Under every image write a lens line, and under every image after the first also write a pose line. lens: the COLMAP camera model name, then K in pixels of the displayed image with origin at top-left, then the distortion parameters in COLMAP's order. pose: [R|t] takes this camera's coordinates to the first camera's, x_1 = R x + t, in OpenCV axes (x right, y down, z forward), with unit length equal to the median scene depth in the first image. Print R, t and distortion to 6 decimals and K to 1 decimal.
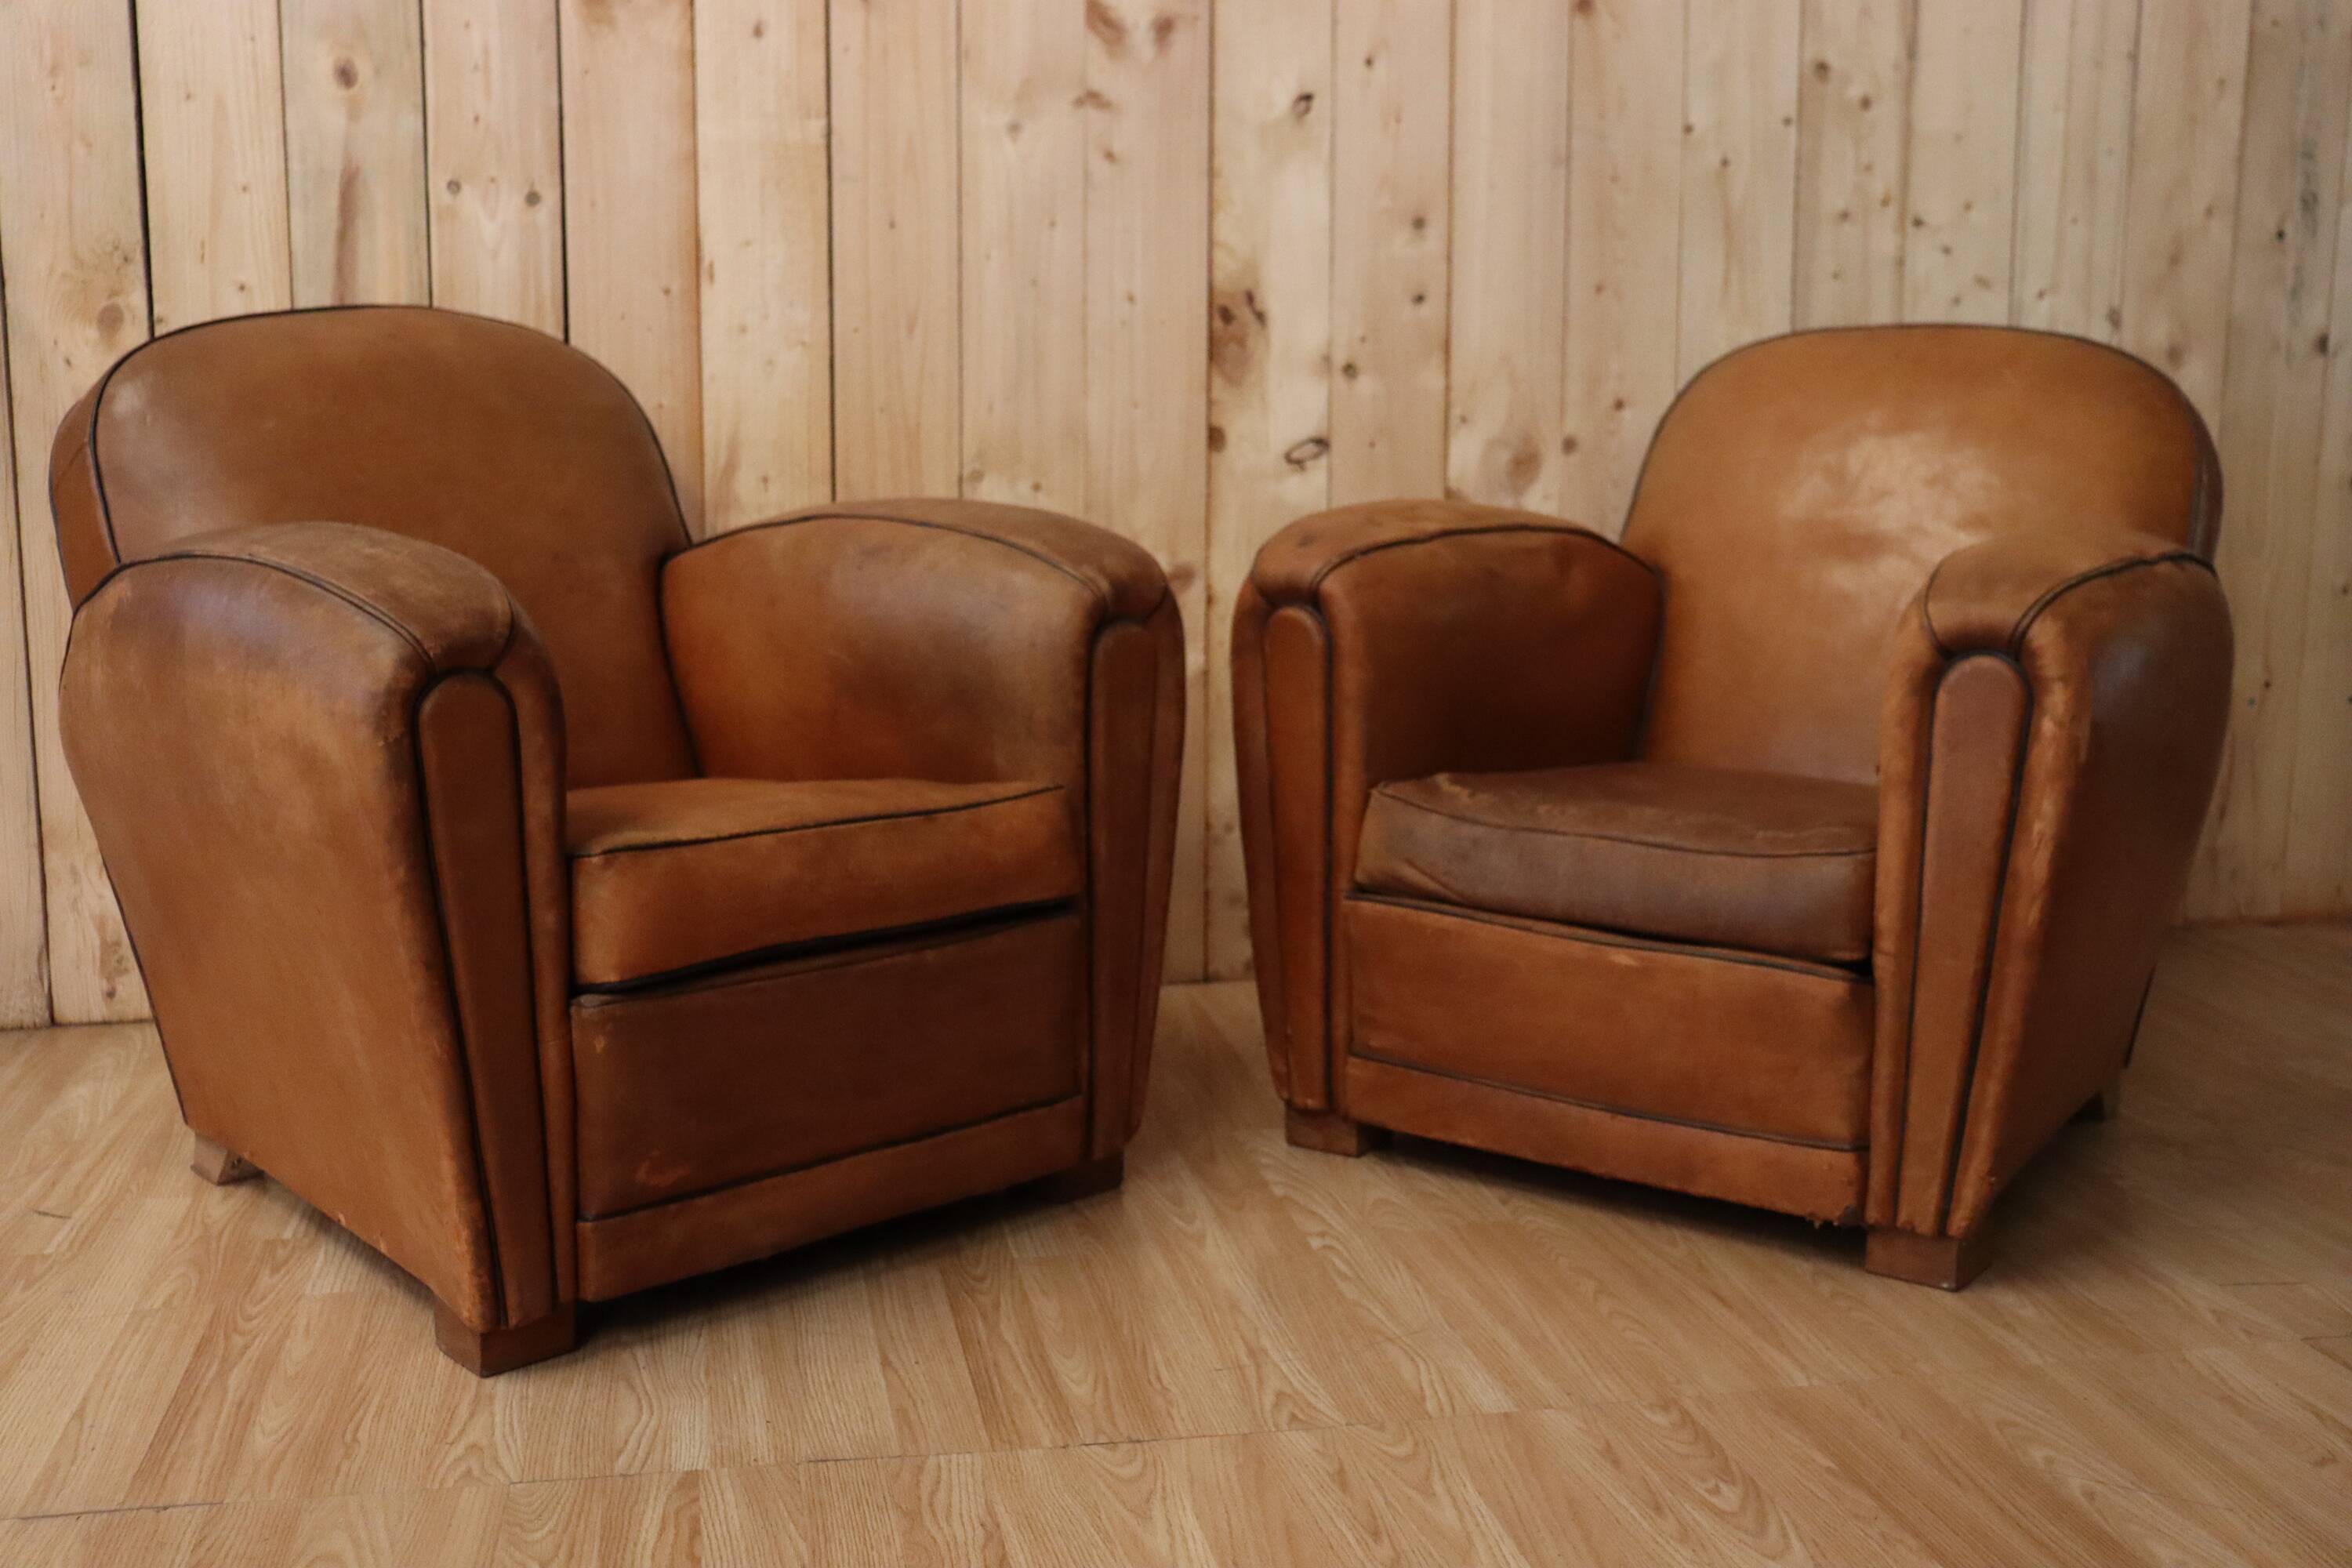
lens RADIAL K [[2566.3, 0, 1180.4], [0, 2566.3, 774.4], [0, 0, 1]] dist [-0.088458, 0.211874]
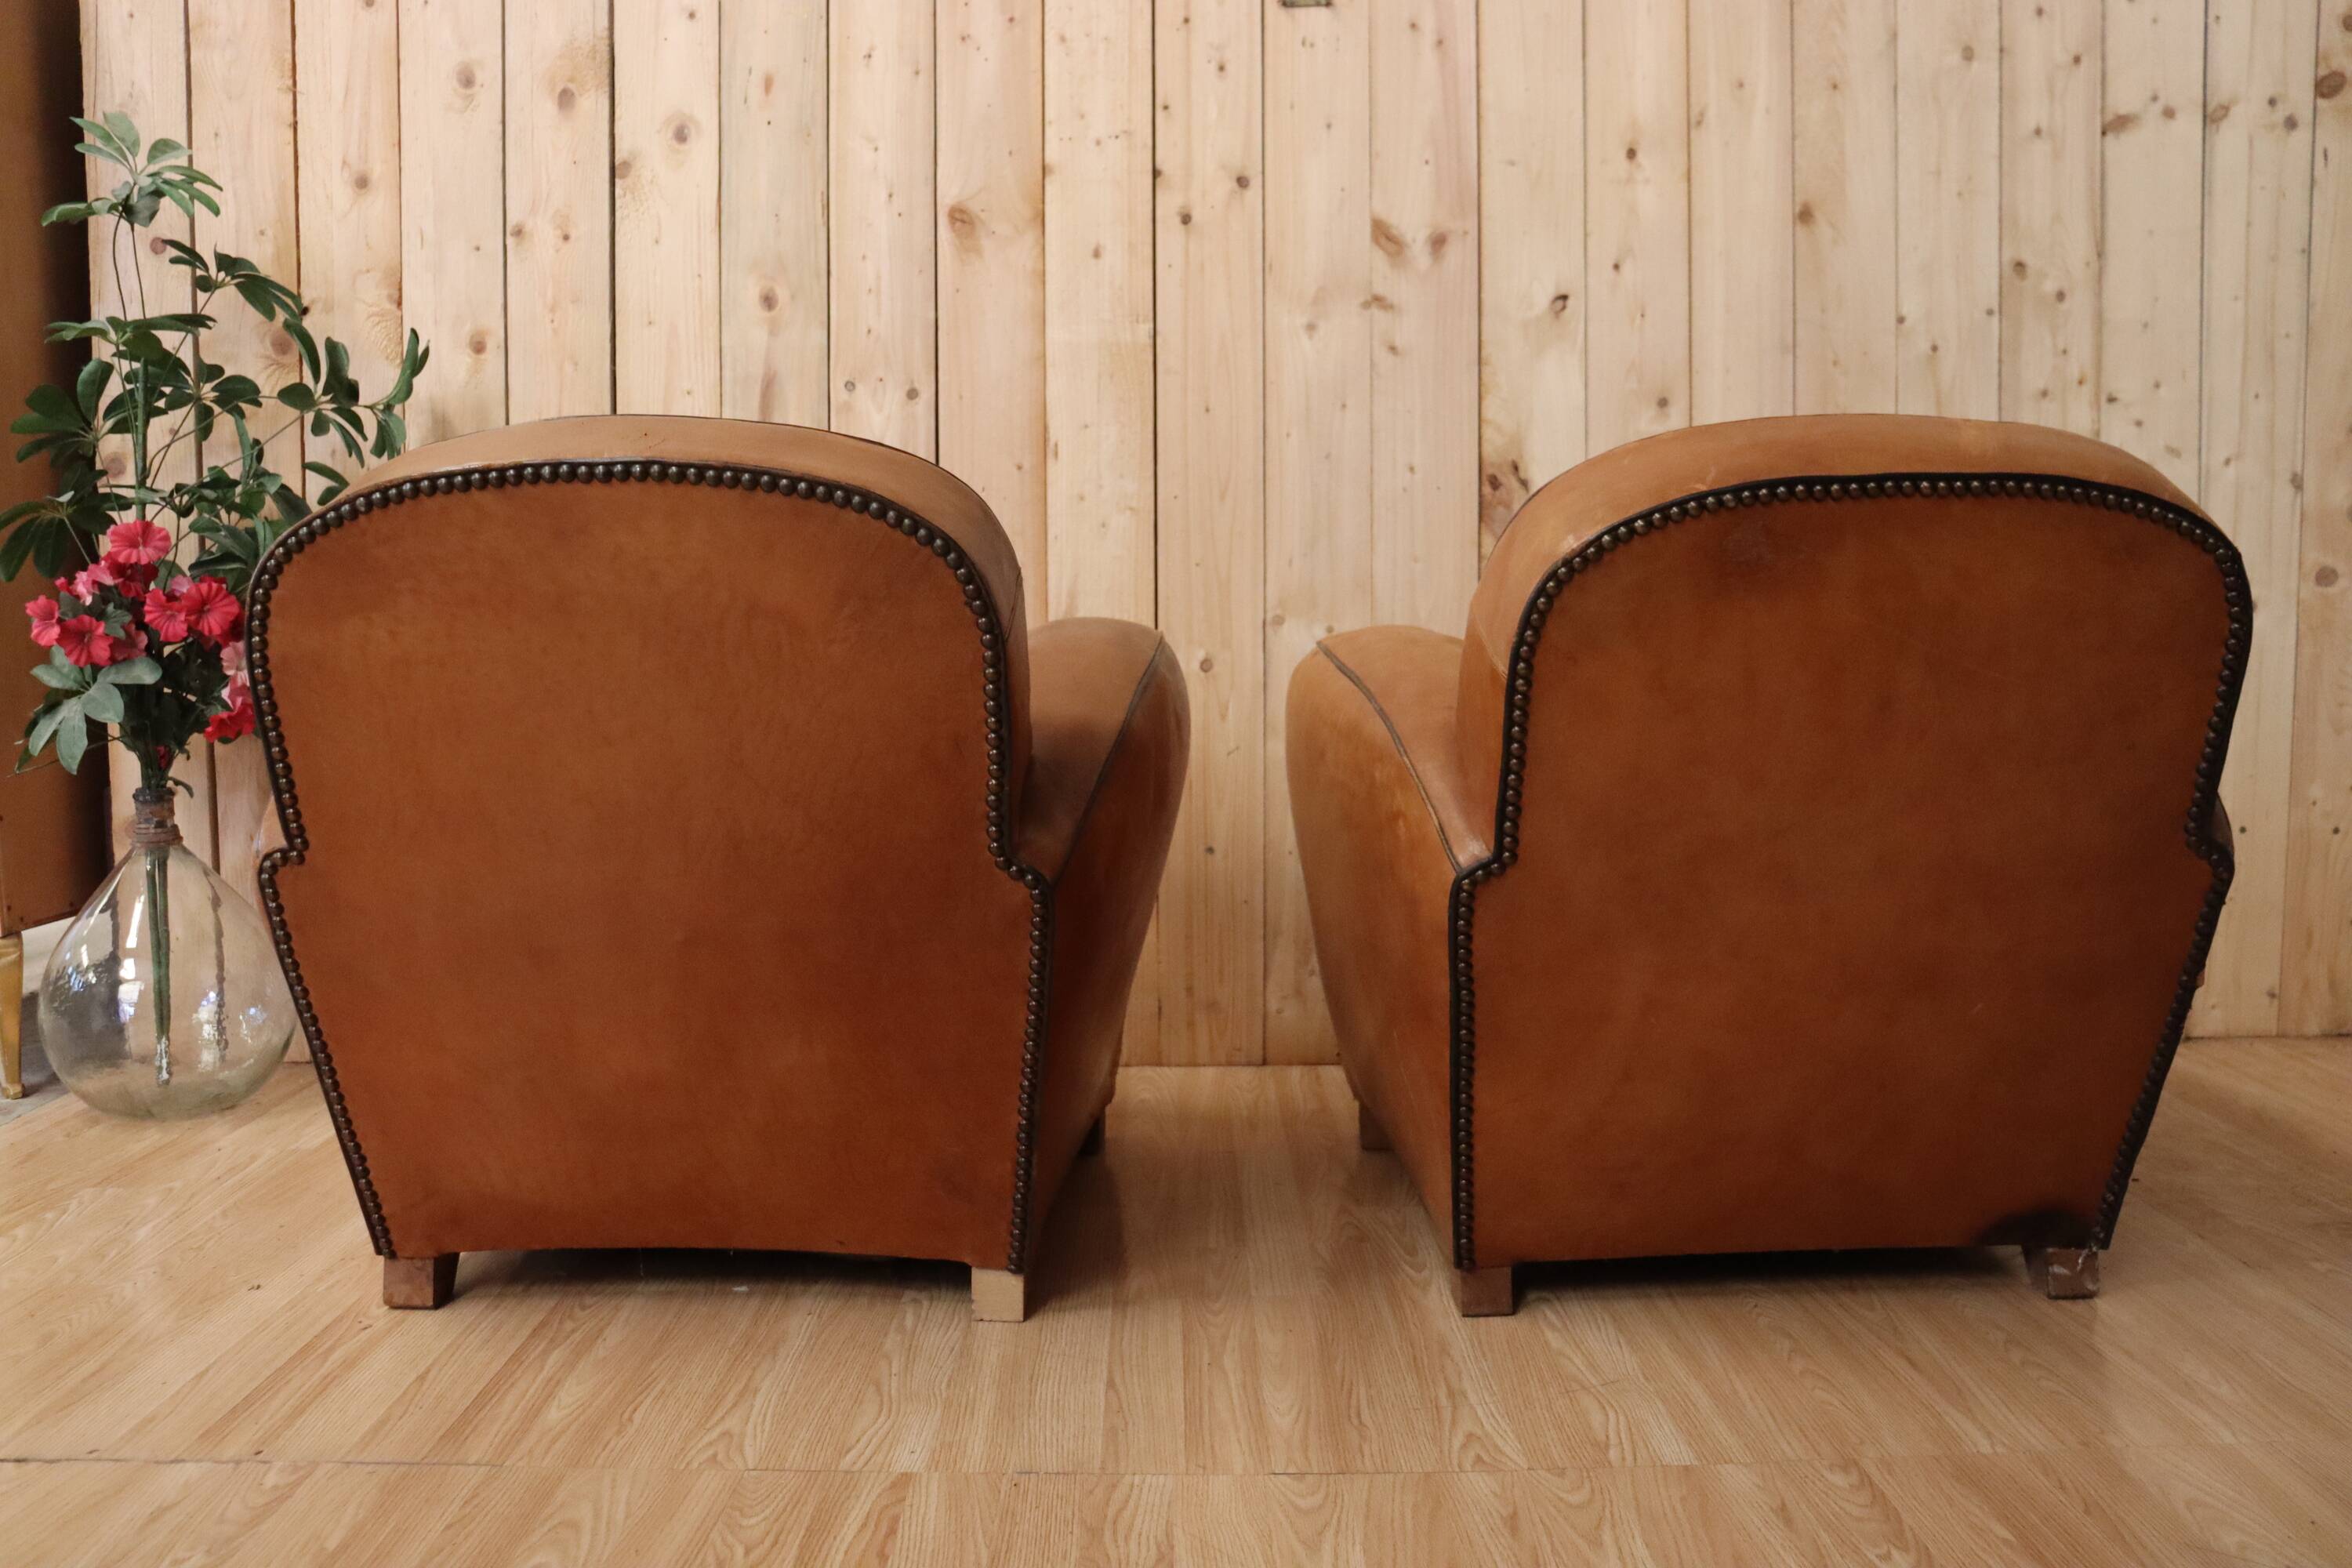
lens RADIAL K [[1981.4, 0, 1178.5], [0, 1981.4, 770.2], [0, 0, 1]] dist [-0.176276, 0.164865]
pose [[0.982541, 0.004793, -0.185985, 0.048175], [-0.019270, 0.996913, -0.076111, 0.023131], [0.185046, 0.078366, 0.979600, 0.123874]]
